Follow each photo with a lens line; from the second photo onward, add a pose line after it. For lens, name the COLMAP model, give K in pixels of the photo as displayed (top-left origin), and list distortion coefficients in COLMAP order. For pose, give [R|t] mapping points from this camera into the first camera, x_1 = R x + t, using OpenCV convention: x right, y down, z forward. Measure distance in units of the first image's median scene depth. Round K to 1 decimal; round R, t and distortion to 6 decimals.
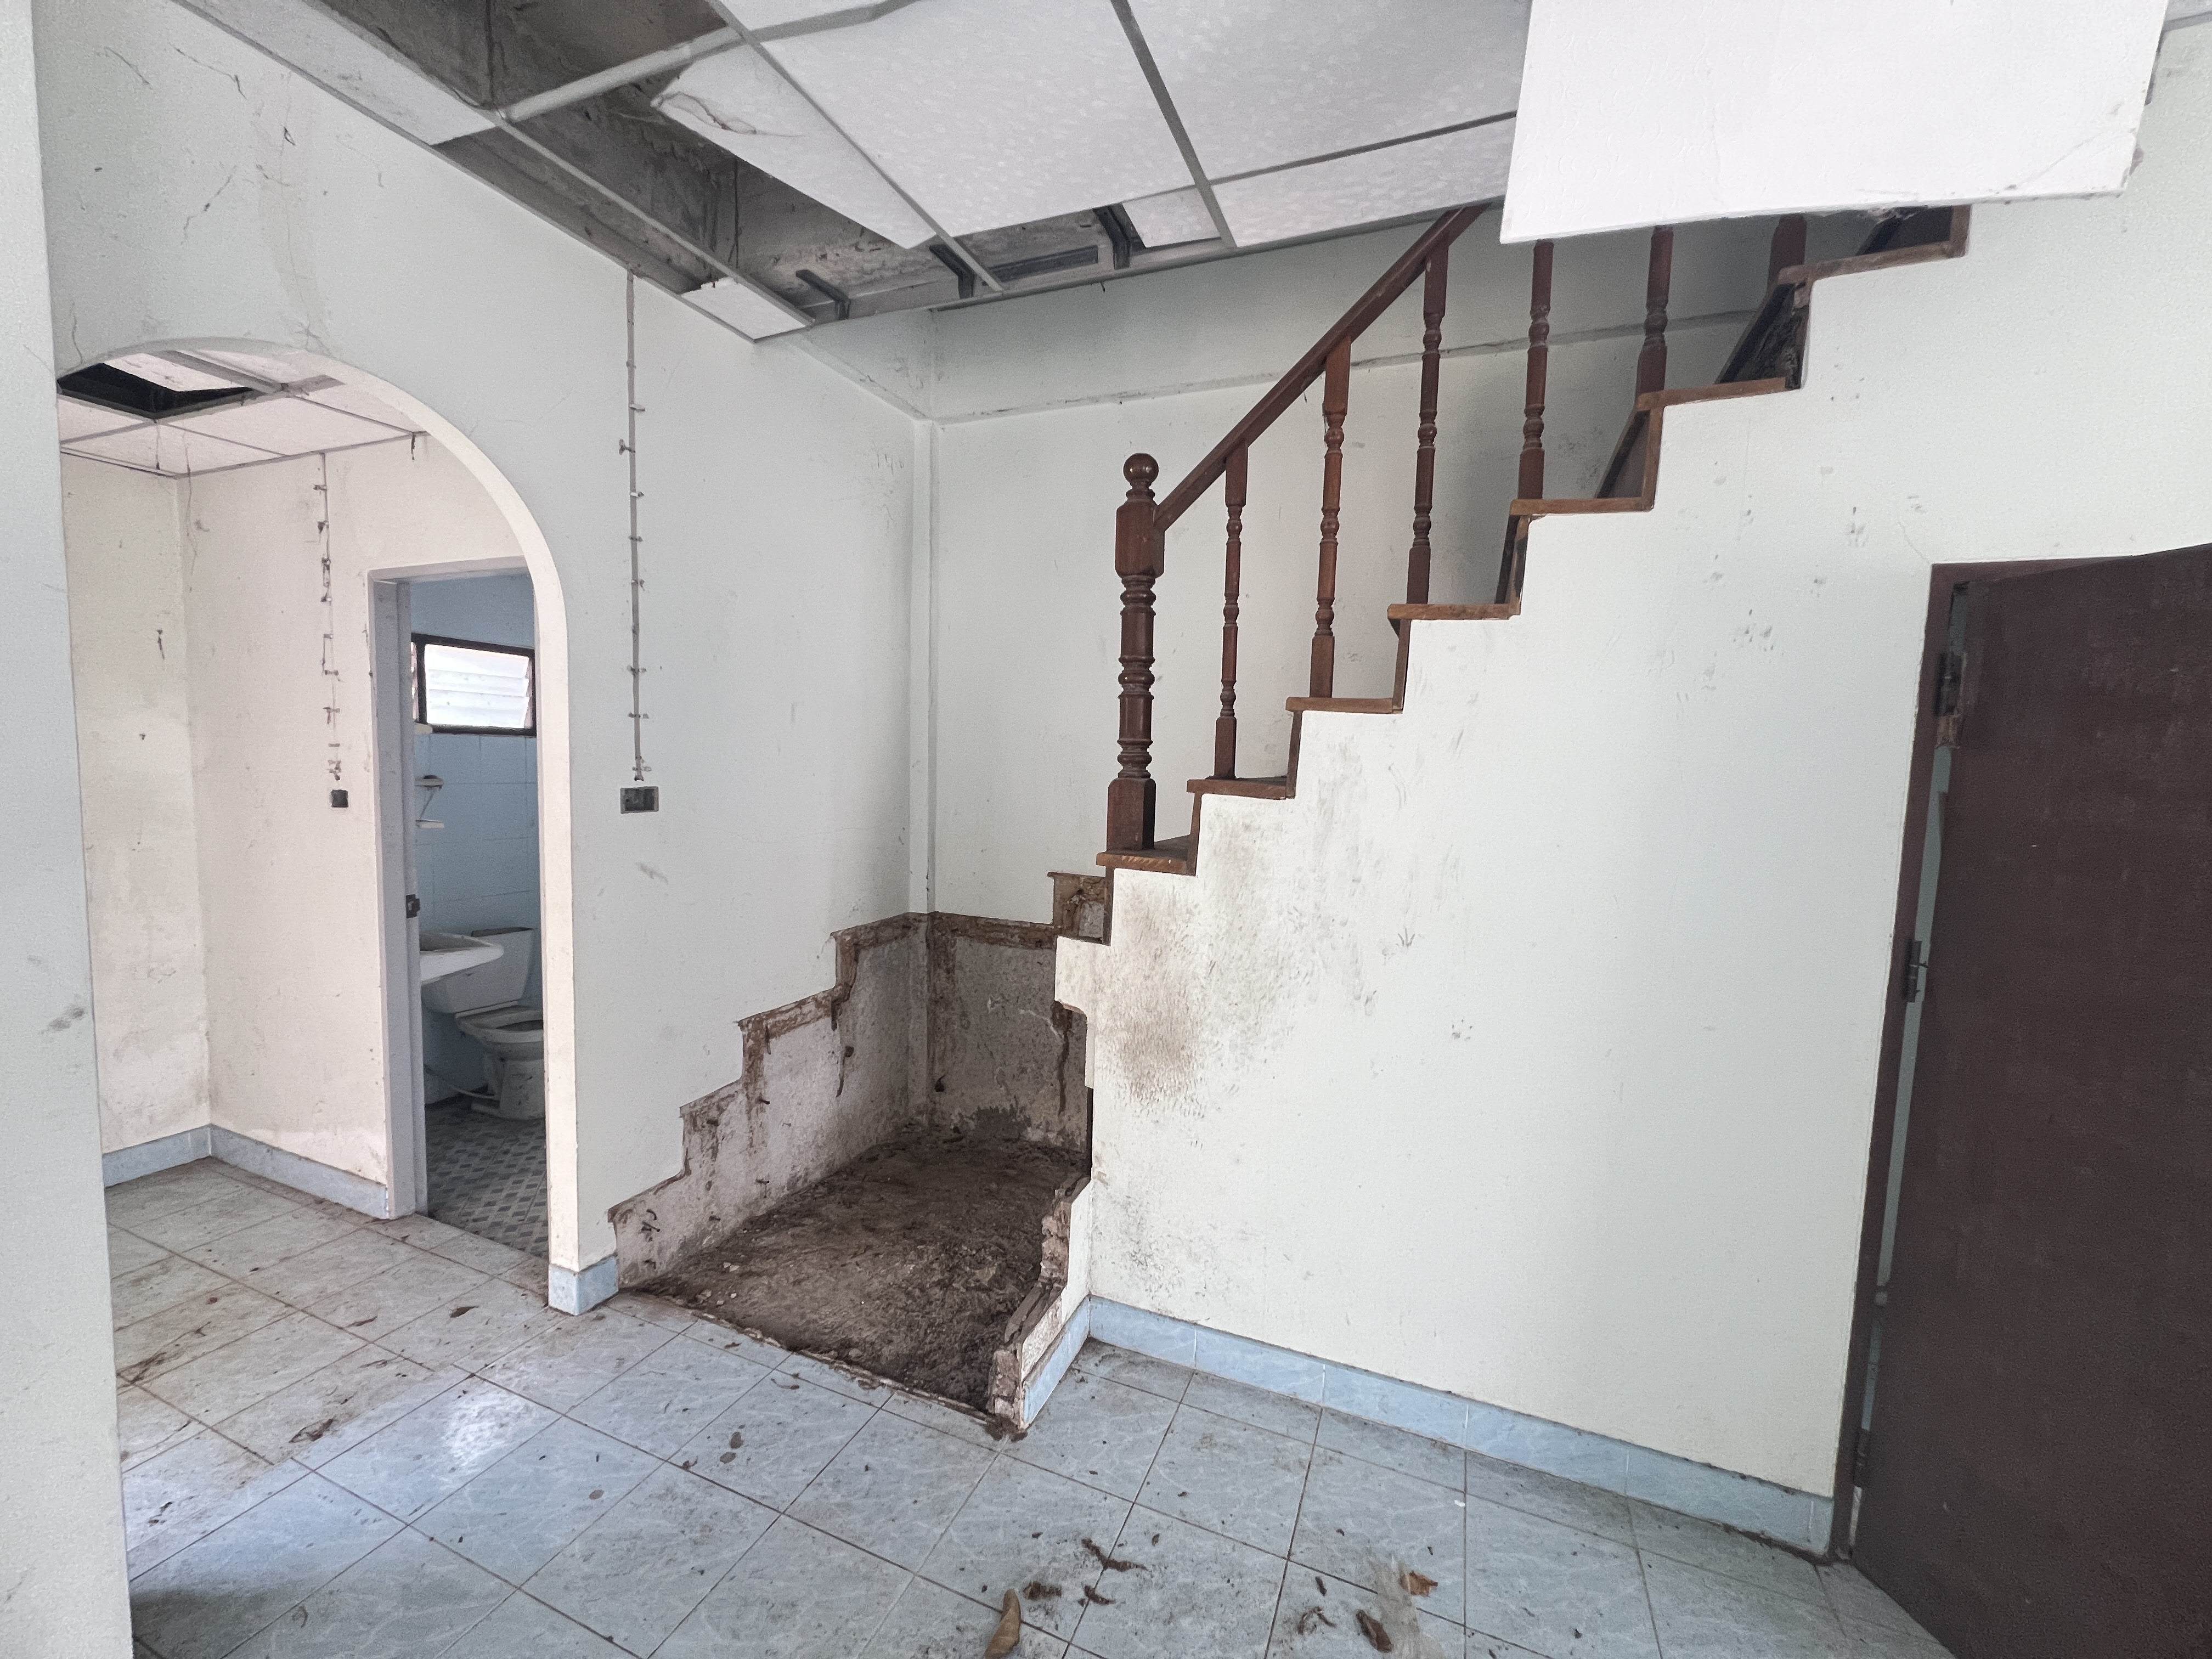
lens RADIAL K [[882.8, 0, 1107.1], [0, 882.8, 836.7], [0, 0, 1]] dist [-0.001704, 0.006595]
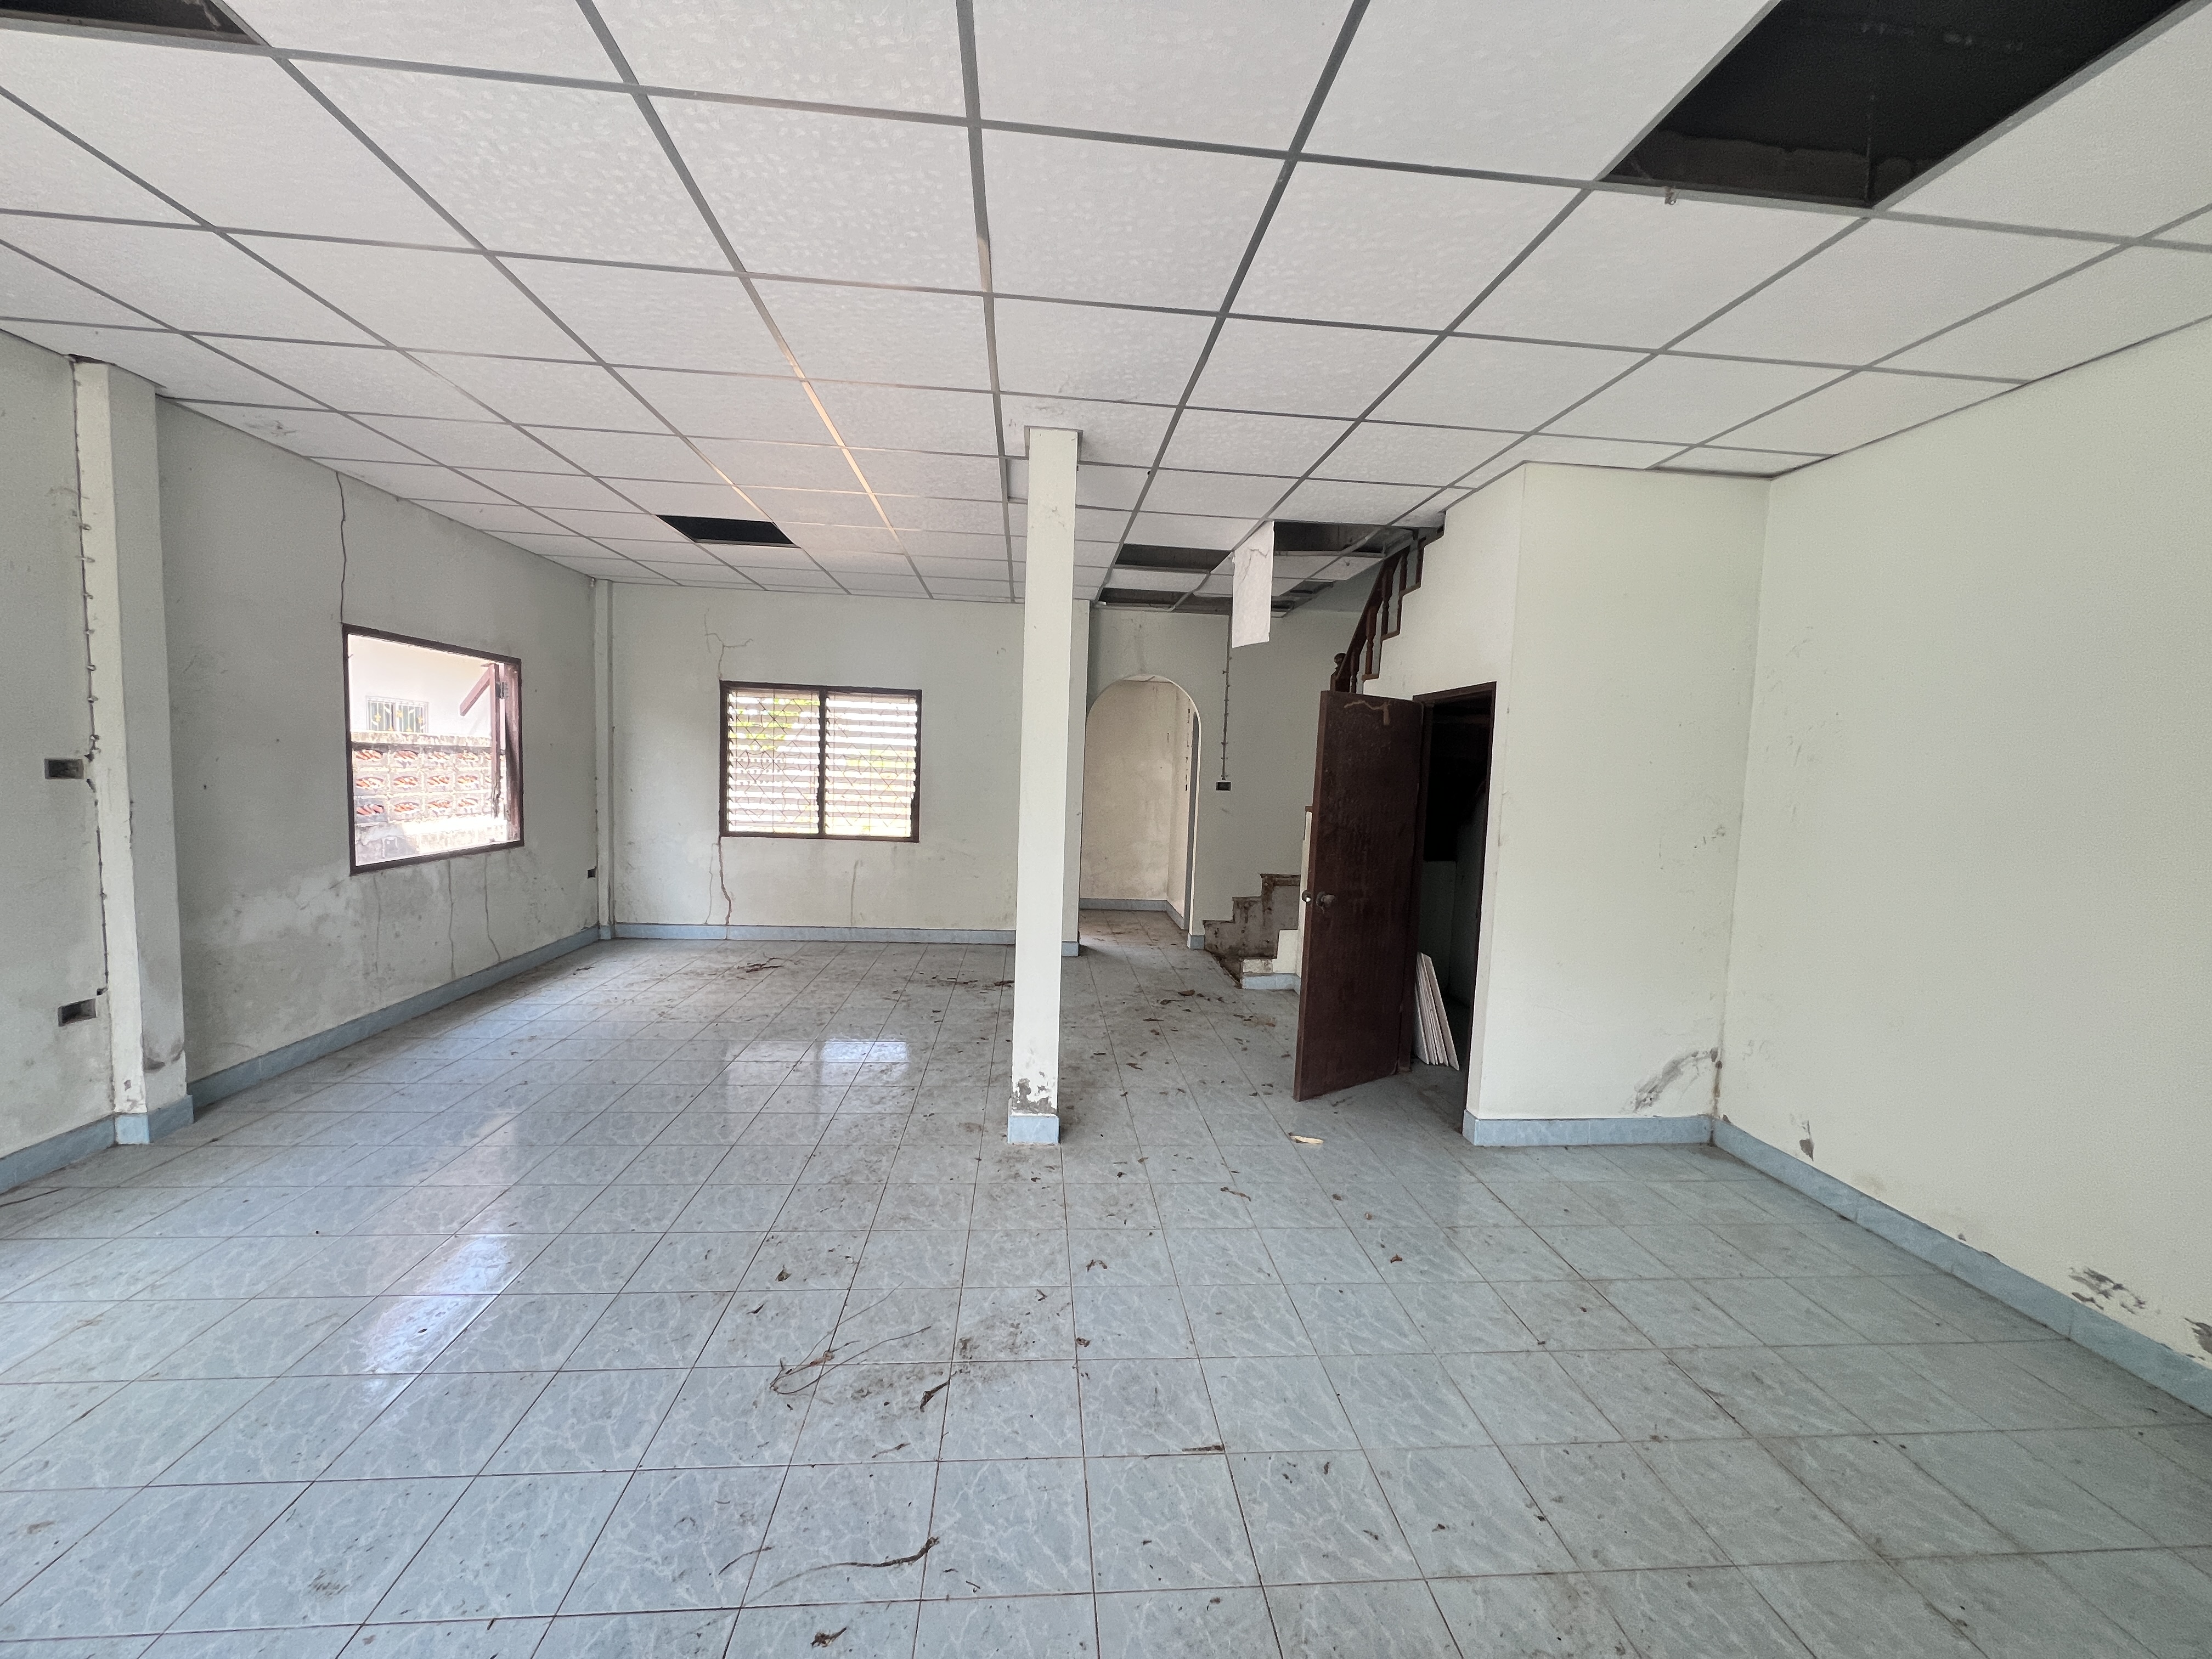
lens RADIAL K [[882.8, 0, 1107.1], [0, 882.8, 836.7], [0, 0, 1]] dist [-0.001704, 0.006595]
pose [[0.457457, 0.060182, -0.887193, 2.183154], [-0.101305, 0.994739, 0.015242, 0.136615], [0.883442, 0.082905, 0.461147, -0.797078]]
